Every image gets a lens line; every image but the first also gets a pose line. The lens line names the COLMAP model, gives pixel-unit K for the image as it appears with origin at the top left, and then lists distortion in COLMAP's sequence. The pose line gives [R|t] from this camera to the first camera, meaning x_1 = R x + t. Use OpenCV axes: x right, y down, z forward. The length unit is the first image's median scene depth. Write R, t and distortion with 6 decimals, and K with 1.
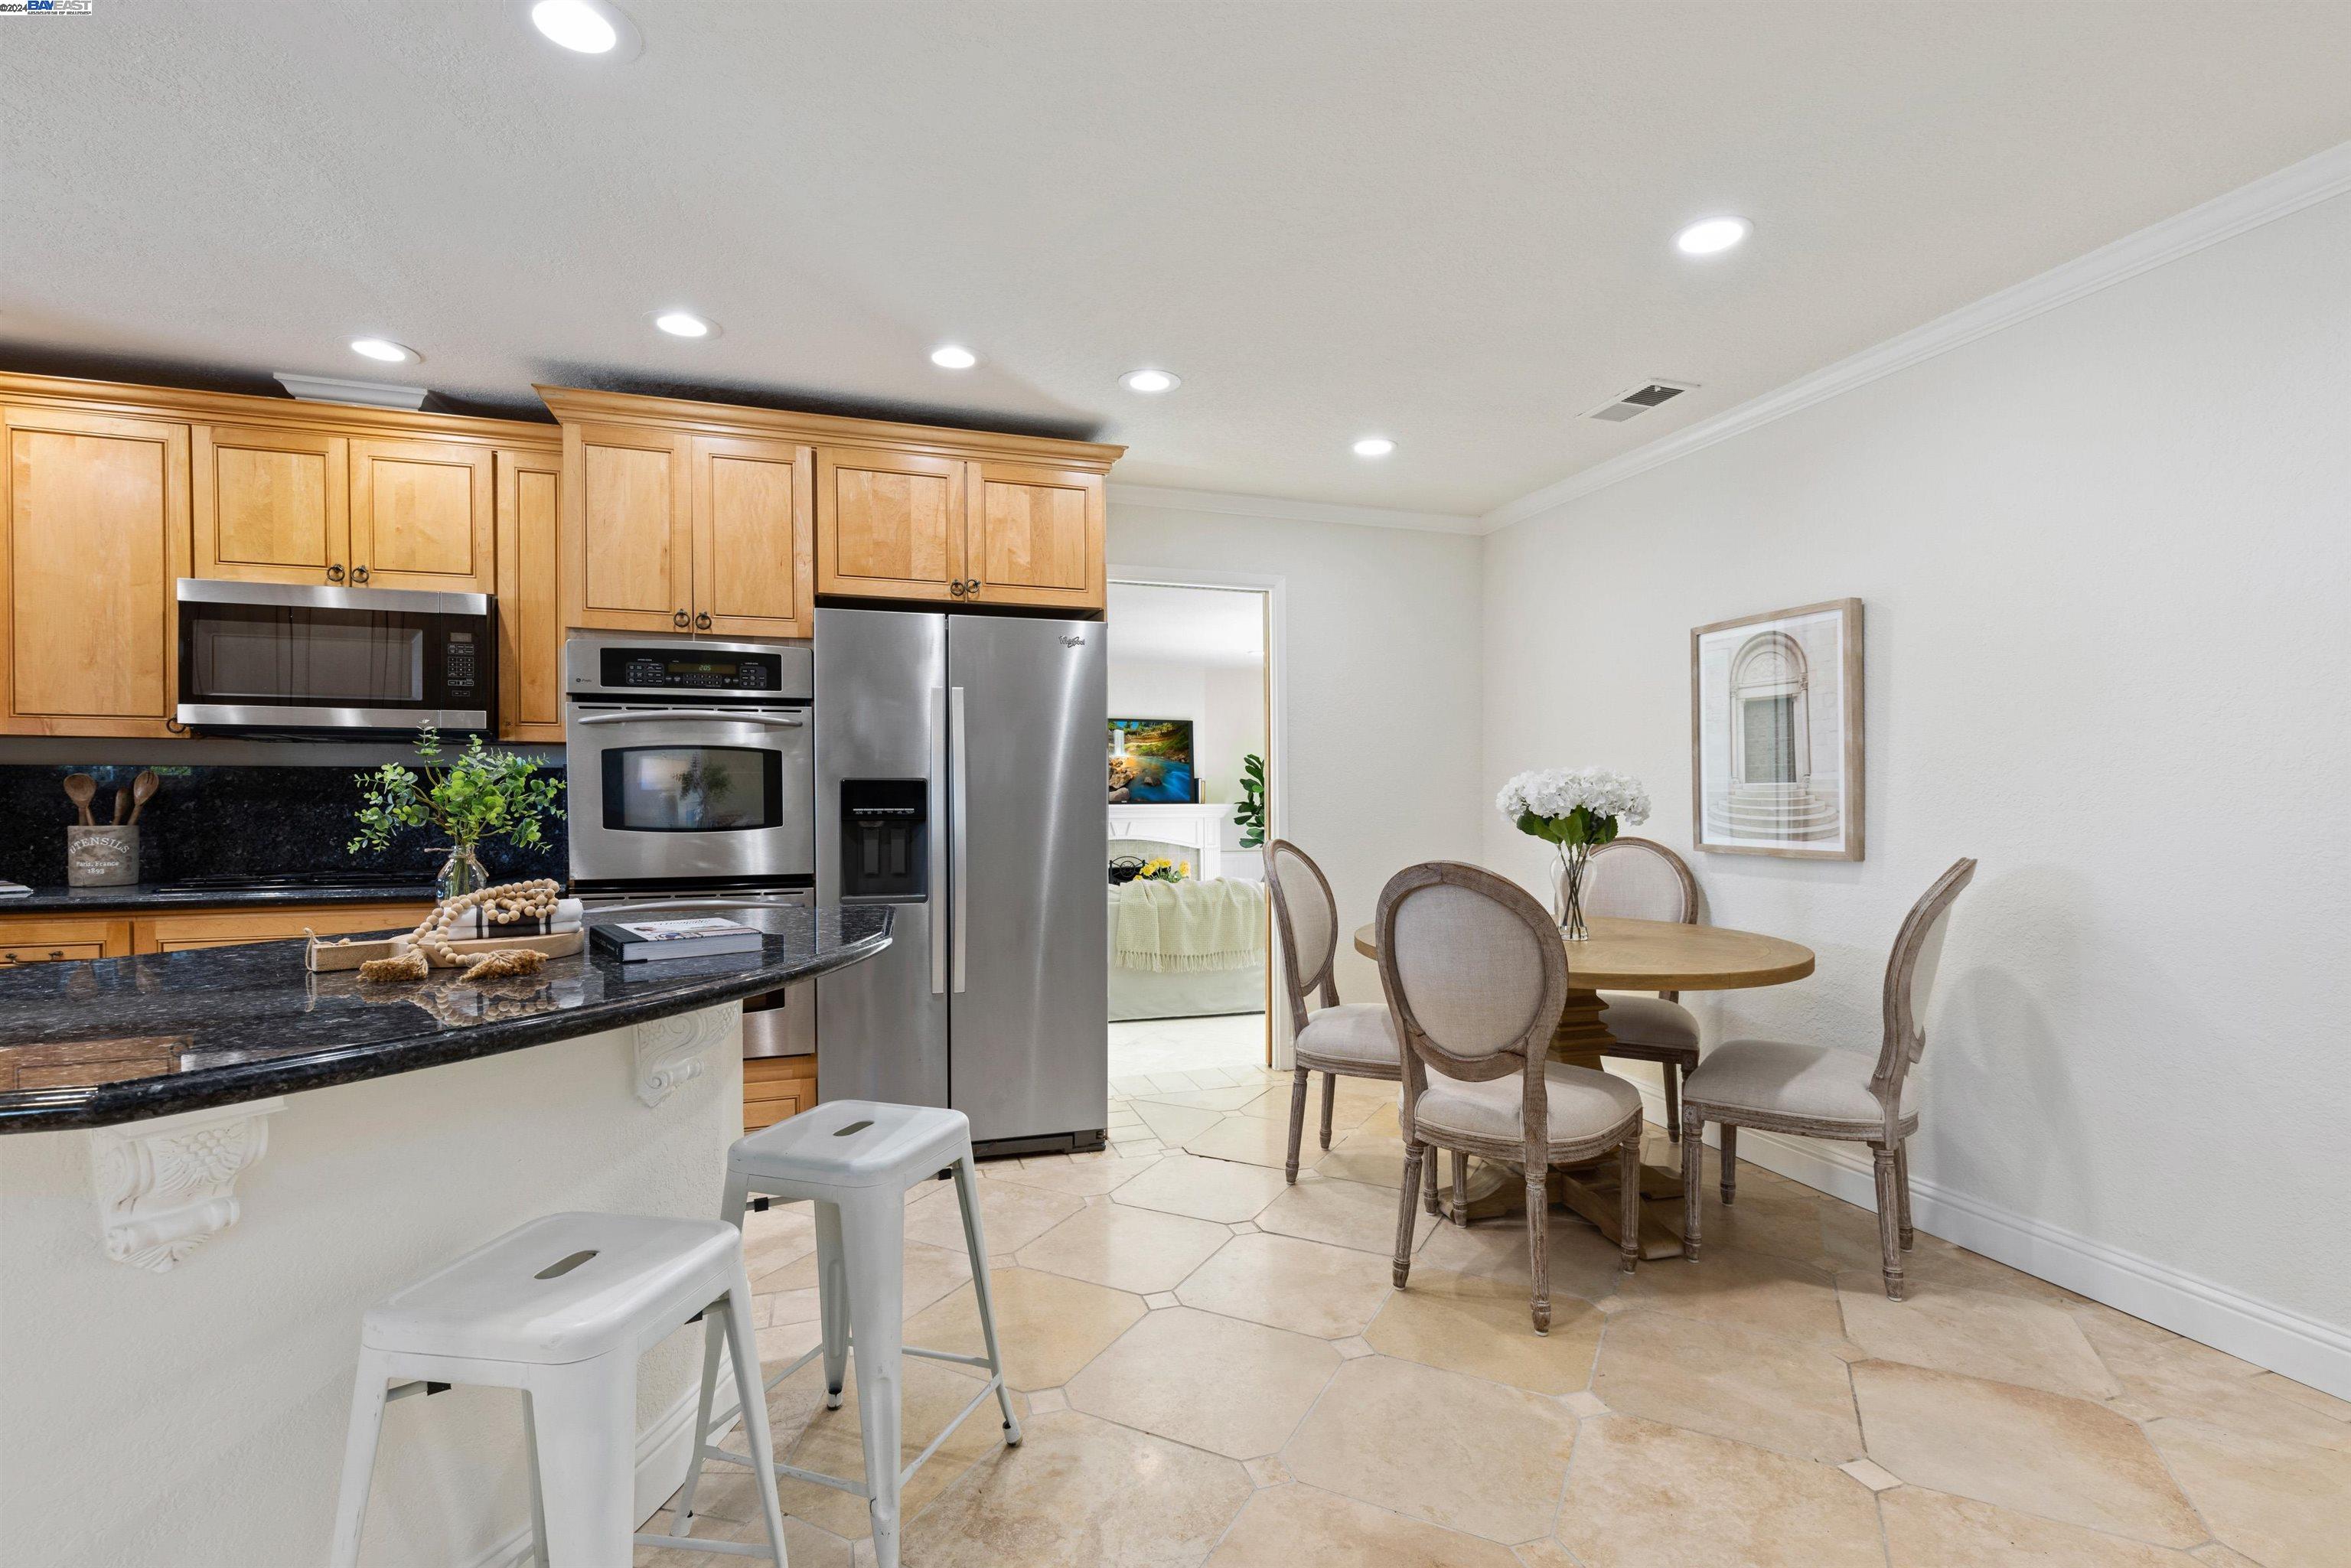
lens RADIAL K [[1074.6, 0, 1195.7], [0, 1074.6, 808.6], [0, 0, 1]] dist [0.009838, -0.003571]
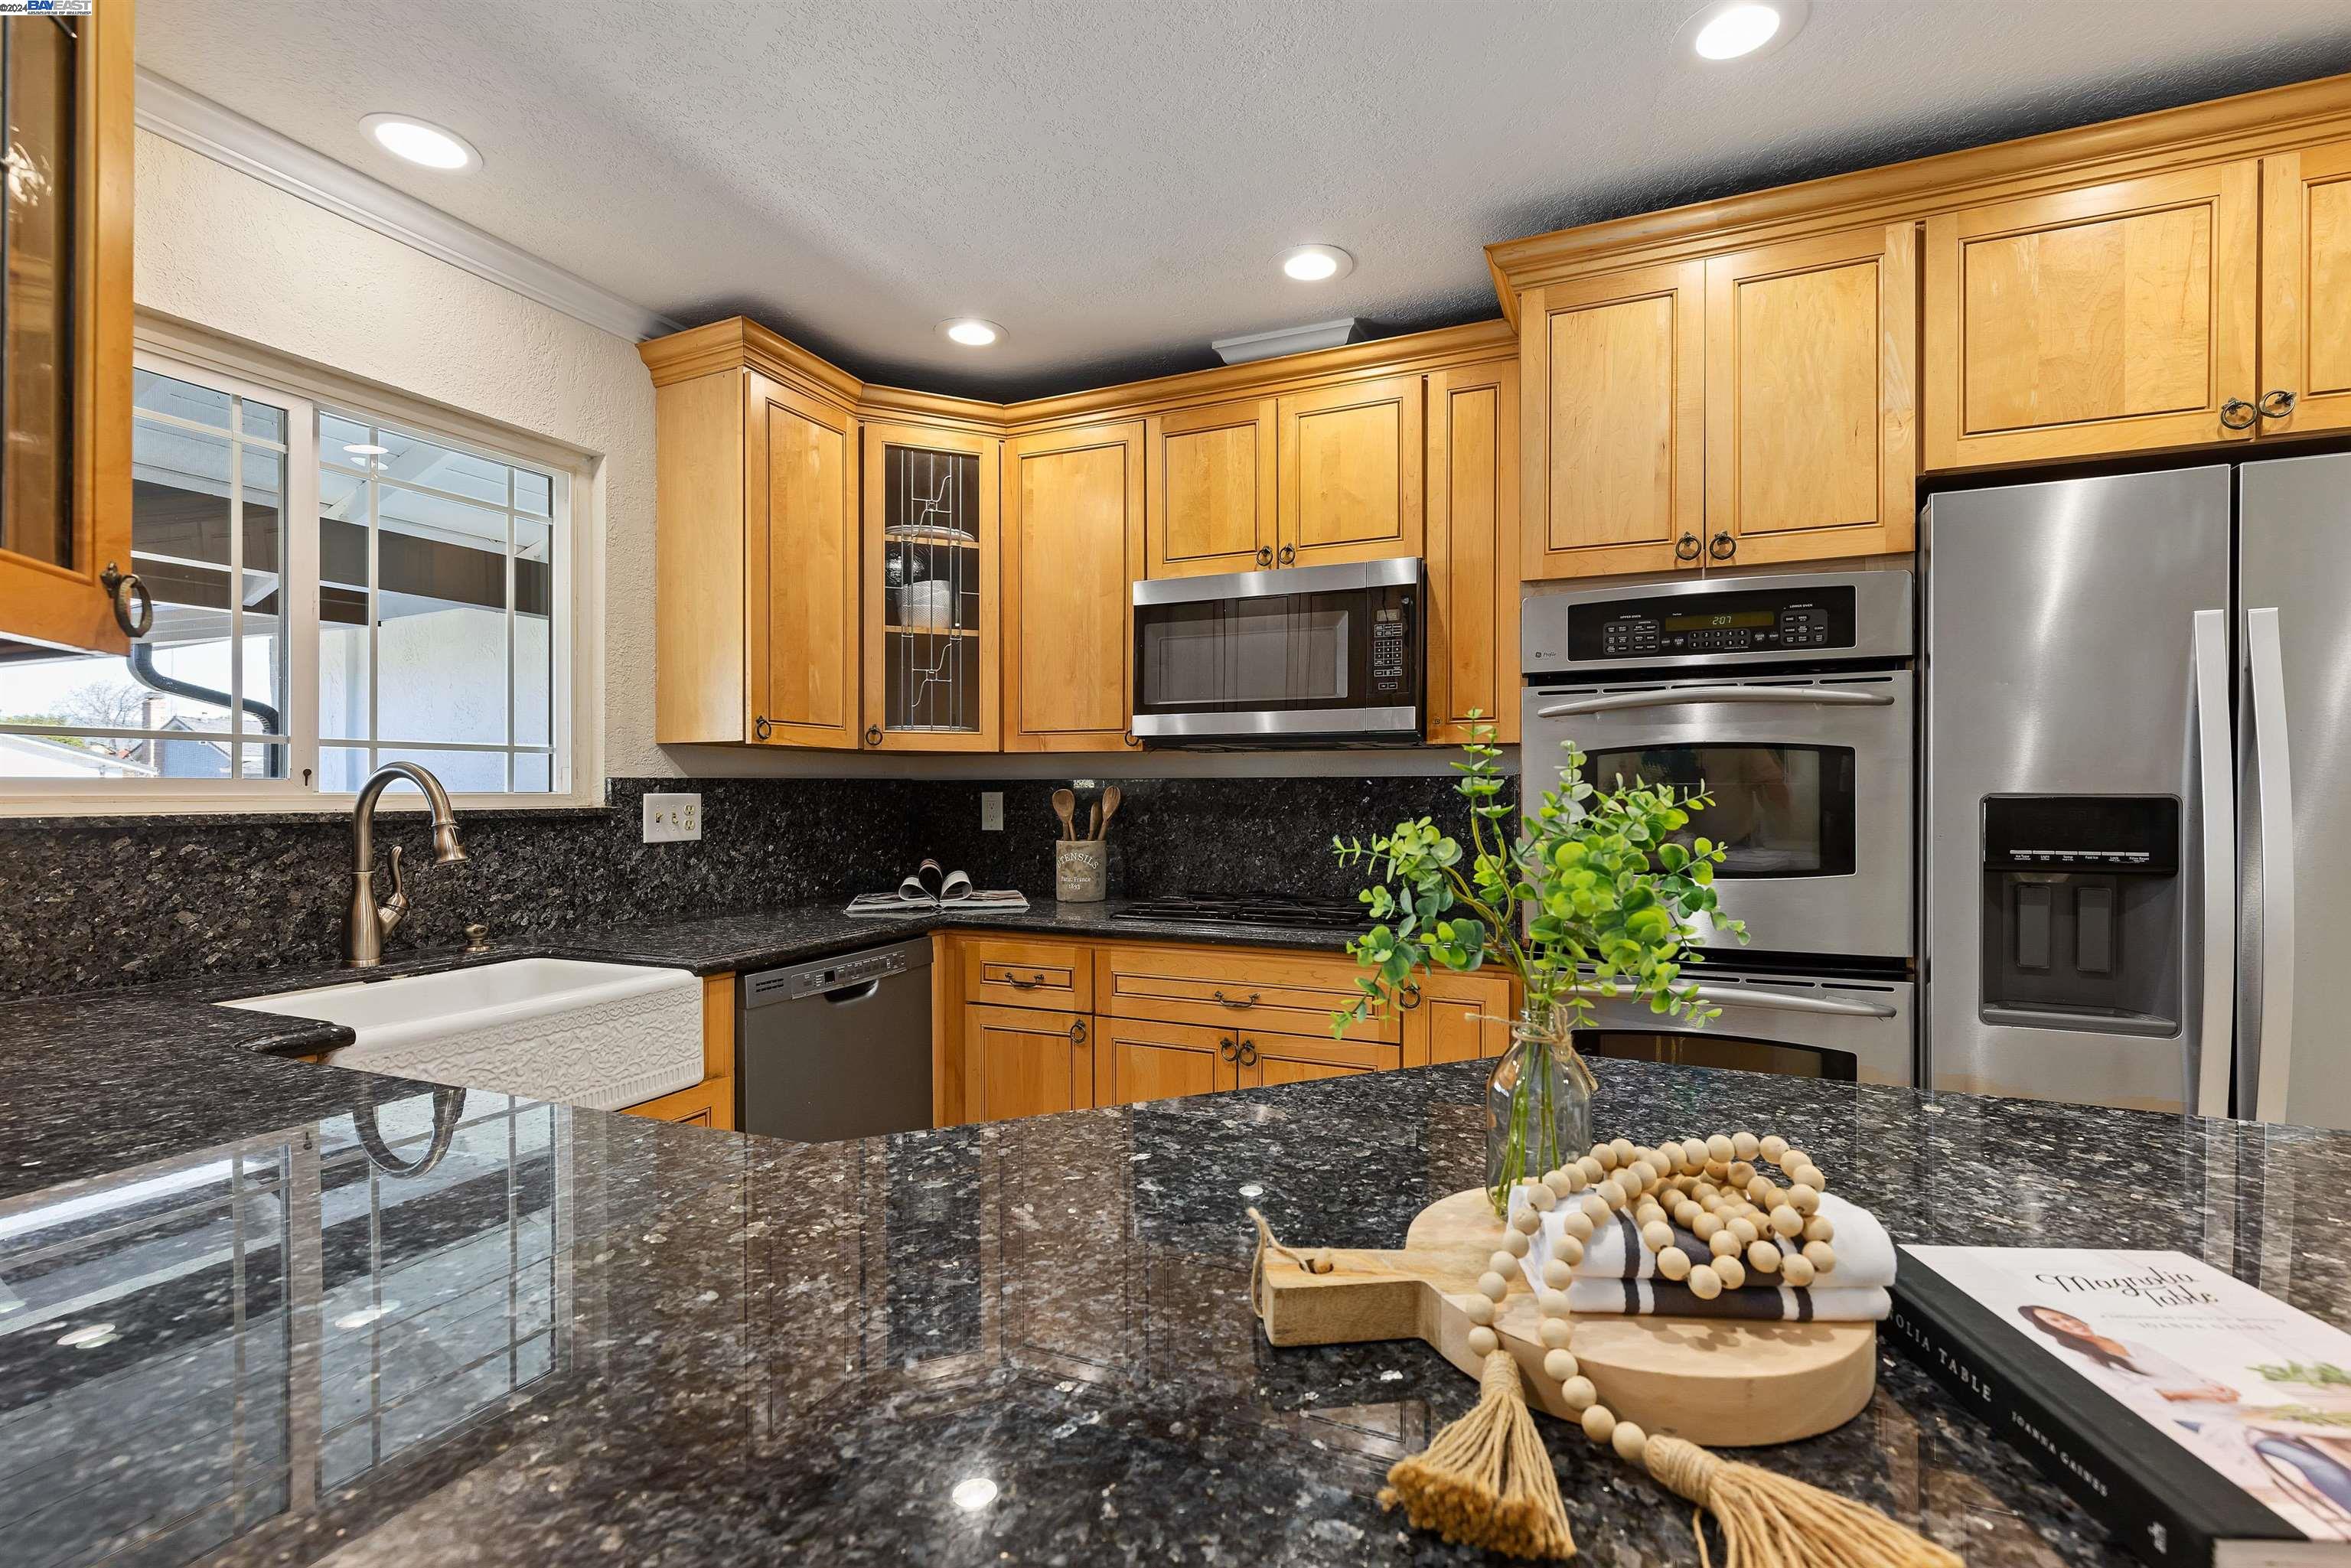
lens RADIAL K [[1074.6, 0, 1178.9], [0, 1074.6, 780.5], [0, 0, 1]] dist [0.009838, -0.003571]
pose [[0.739985, -0.005837, -0.672598, -0.269907], [-0.005223, 0.999882, -0.014424, -0.025726], [0.672603, 0.014187, 0.739868, 0.320010]]
